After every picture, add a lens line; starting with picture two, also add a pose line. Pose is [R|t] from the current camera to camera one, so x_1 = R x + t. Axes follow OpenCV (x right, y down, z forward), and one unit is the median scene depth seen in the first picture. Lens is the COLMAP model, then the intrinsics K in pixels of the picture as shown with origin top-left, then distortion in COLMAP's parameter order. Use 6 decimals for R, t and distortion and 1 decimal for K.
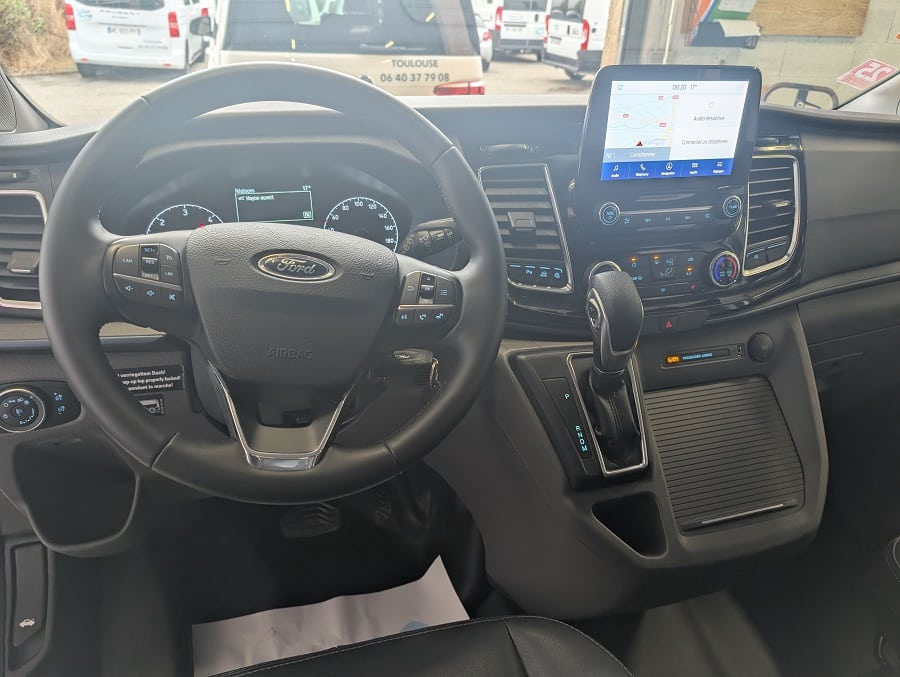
lens RADIAL K [[640.7, 0, 449.3], [0, 640.7, 339.1], [0, 0, 1]] dist [-0.010643, -0.009486]
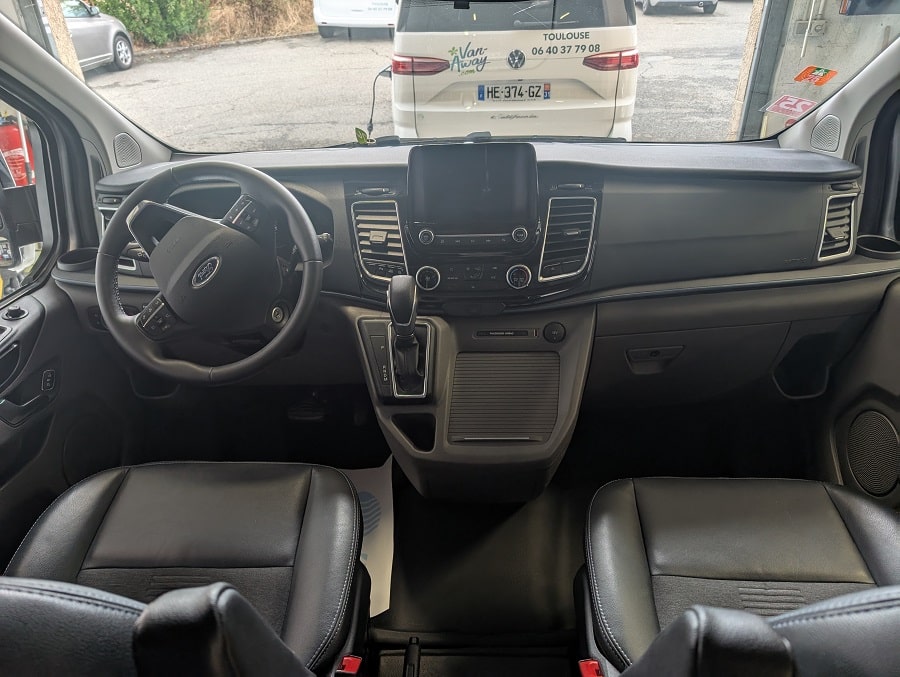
lens RADIAL K [[640.7, 0, 451.5], [0, 640.7, 337.5], [0, 0, 1]] dist [-0.010643, -0.009486]
pose [[0.936855, 0.123940, -0.327021, 0.177753], [-0.095074, 0.990139, 0.102891, -0.024612], [0.336548, -0.065303, 0.939399, -0.098971]]
